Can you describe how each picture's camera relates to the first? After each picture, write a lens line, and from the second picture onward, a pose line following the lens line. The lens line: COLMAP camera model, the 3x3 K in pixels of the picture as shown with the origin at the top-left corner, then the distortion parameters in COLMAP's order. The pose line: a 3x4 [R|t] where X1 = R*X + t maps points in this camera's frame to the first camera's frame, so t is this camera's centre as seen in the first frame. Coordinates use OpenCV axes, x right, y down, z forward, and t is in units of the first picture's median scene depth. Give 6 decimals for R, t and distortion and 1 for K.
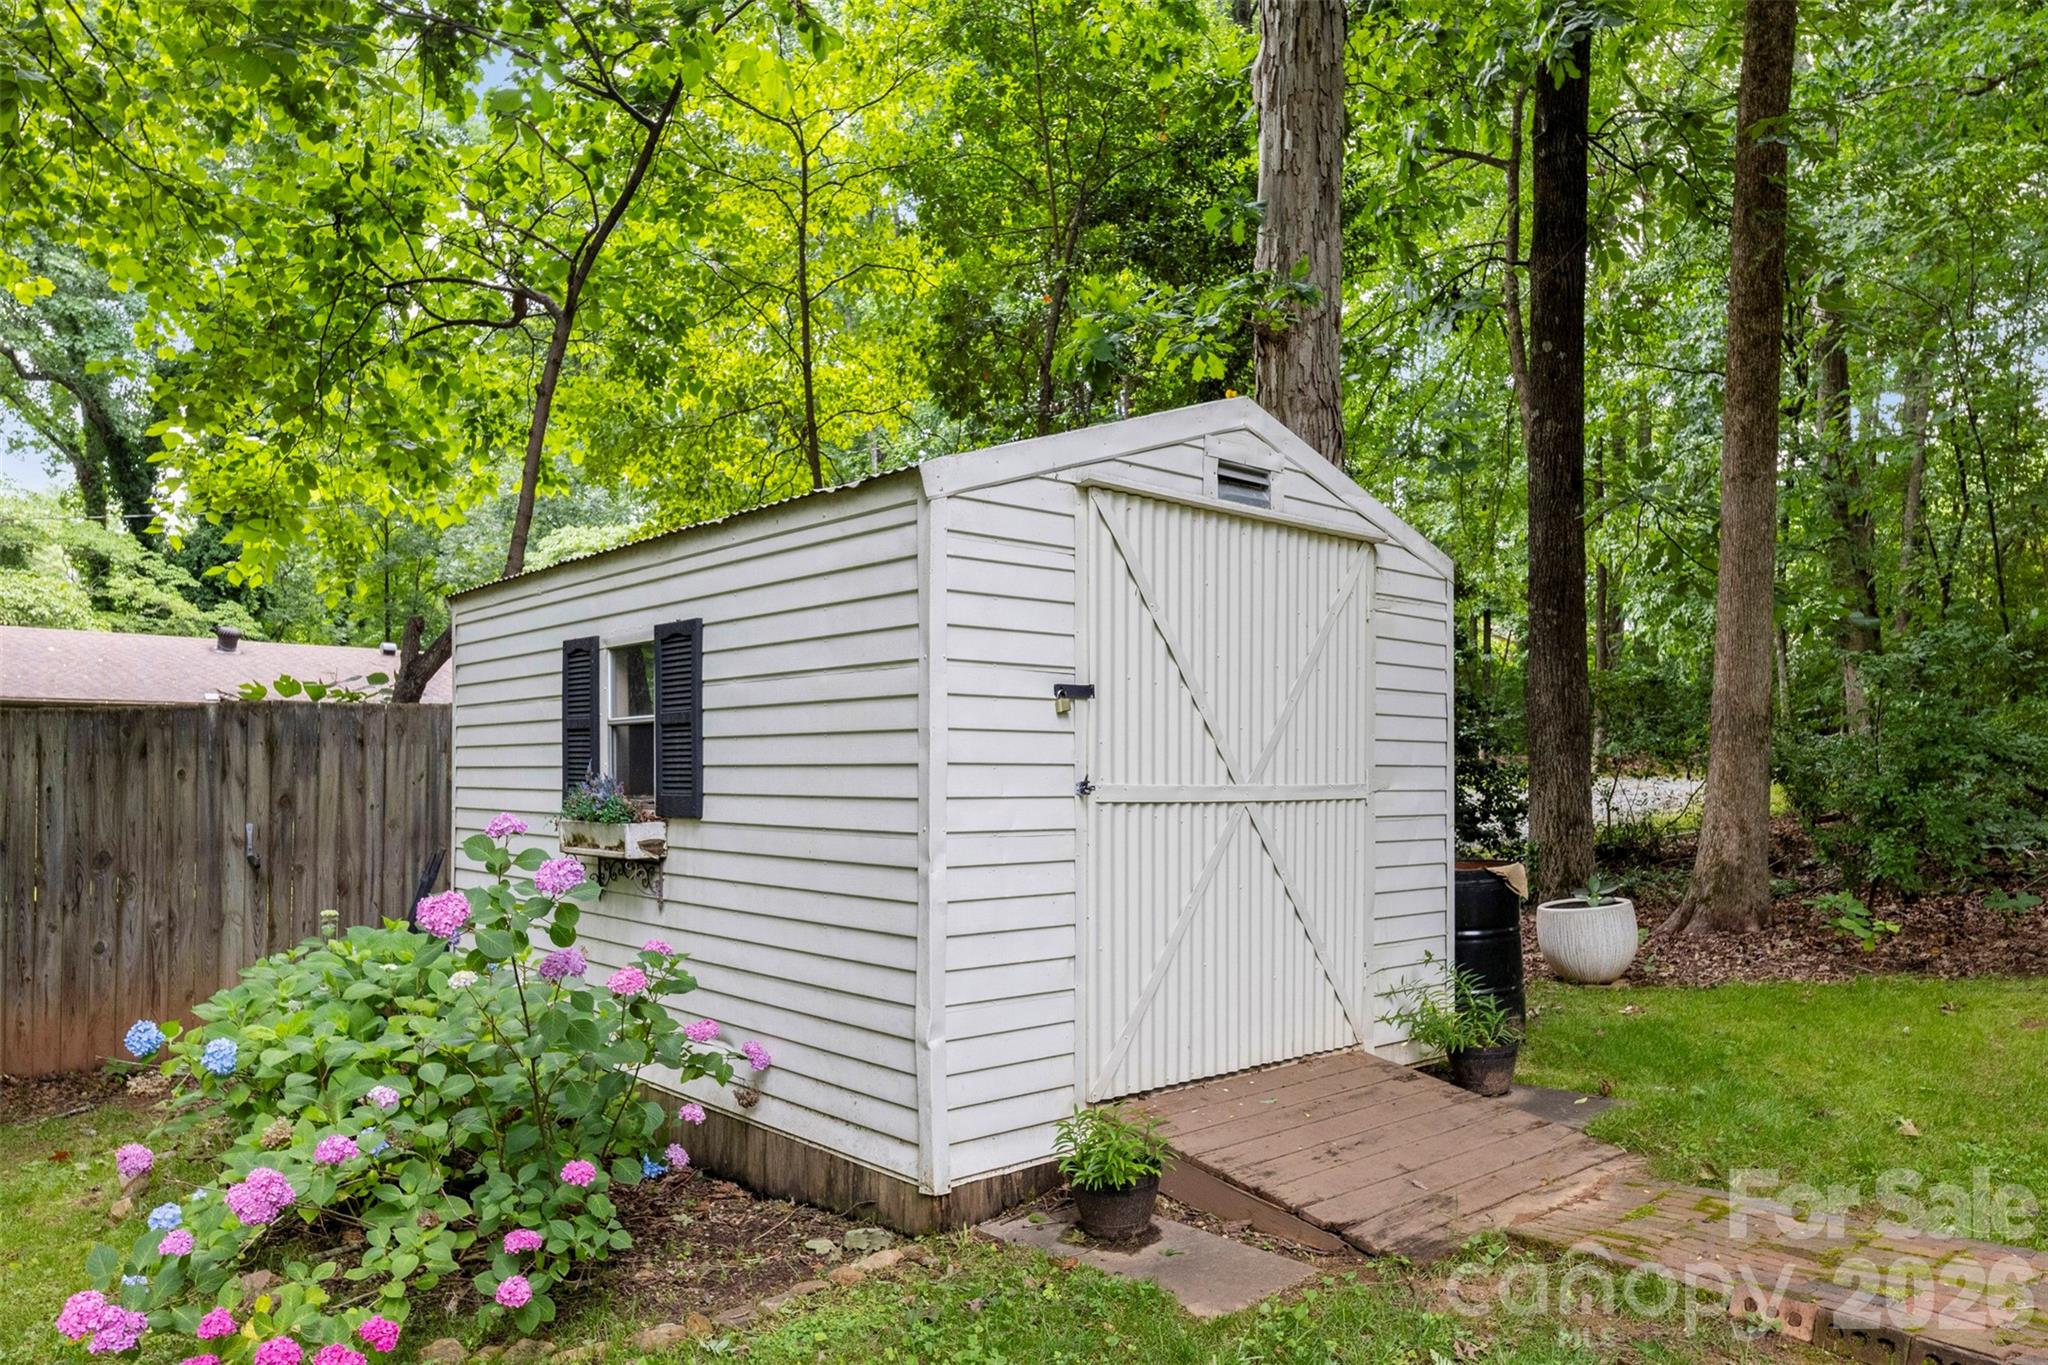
lens RADIAL K [[1378.7, 0, 1024.5], [0, 1378.7, 763.5], [0, 0, 1]] dist [0.002522, 0.000776]
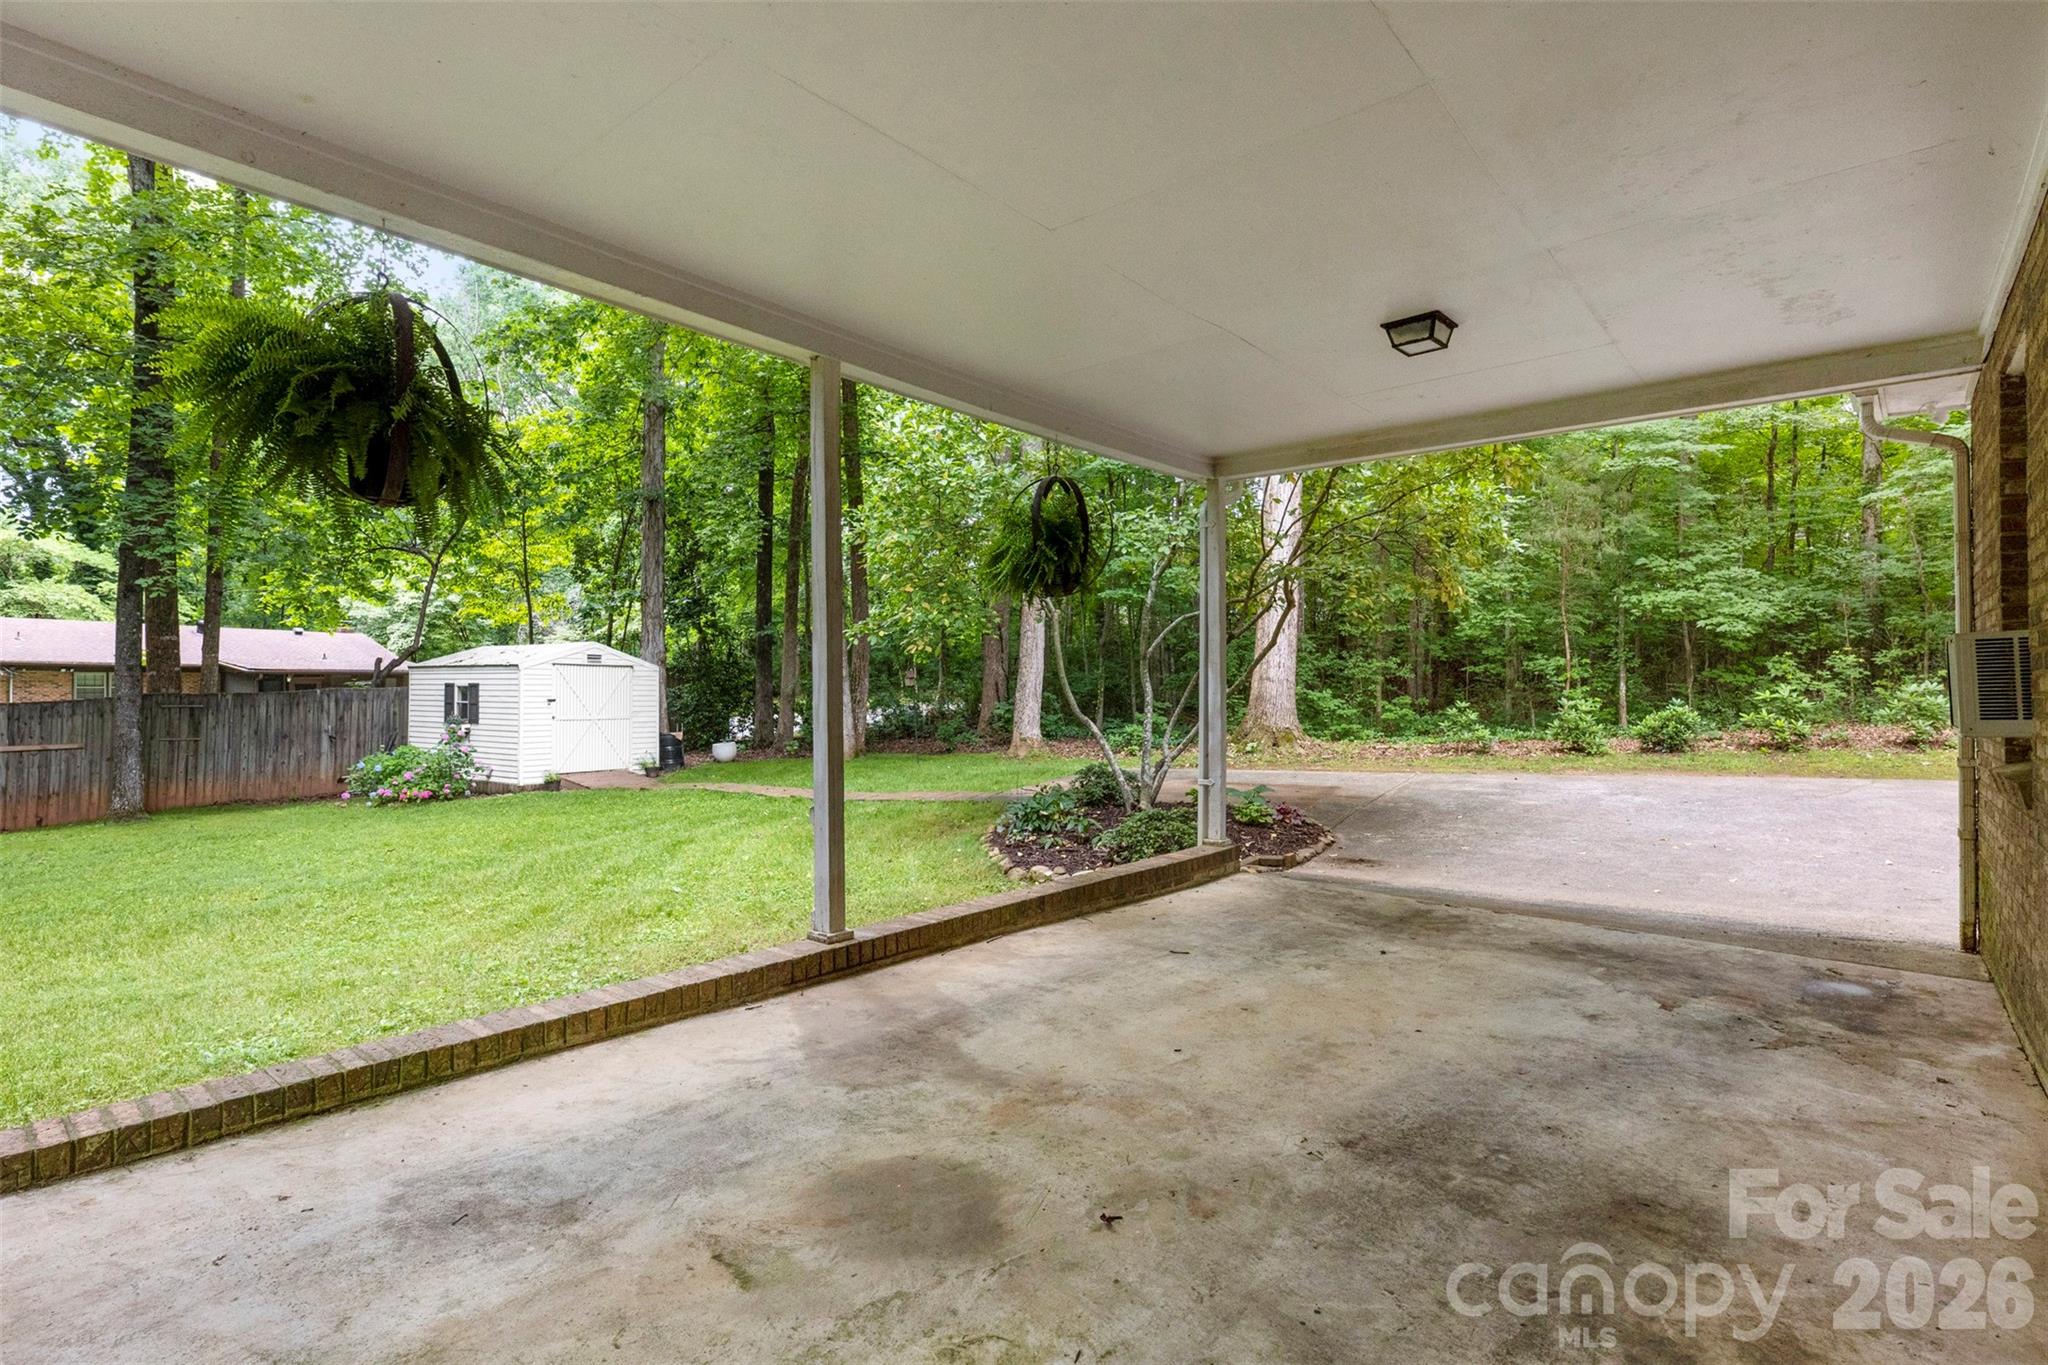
lens RADIAL K [[980.7, 0, 1024.0], [0, 980.7, 682.5], [0, 0, 1]] dist [0.000059, -0.000052]
pose [[0.966469, 0.005830, 0.256716, 0.682341], [-0.005746, 0.999983, -0.001079, -0.103208], [-0.256718, -0.000433, 0.966486, -2.630001]]
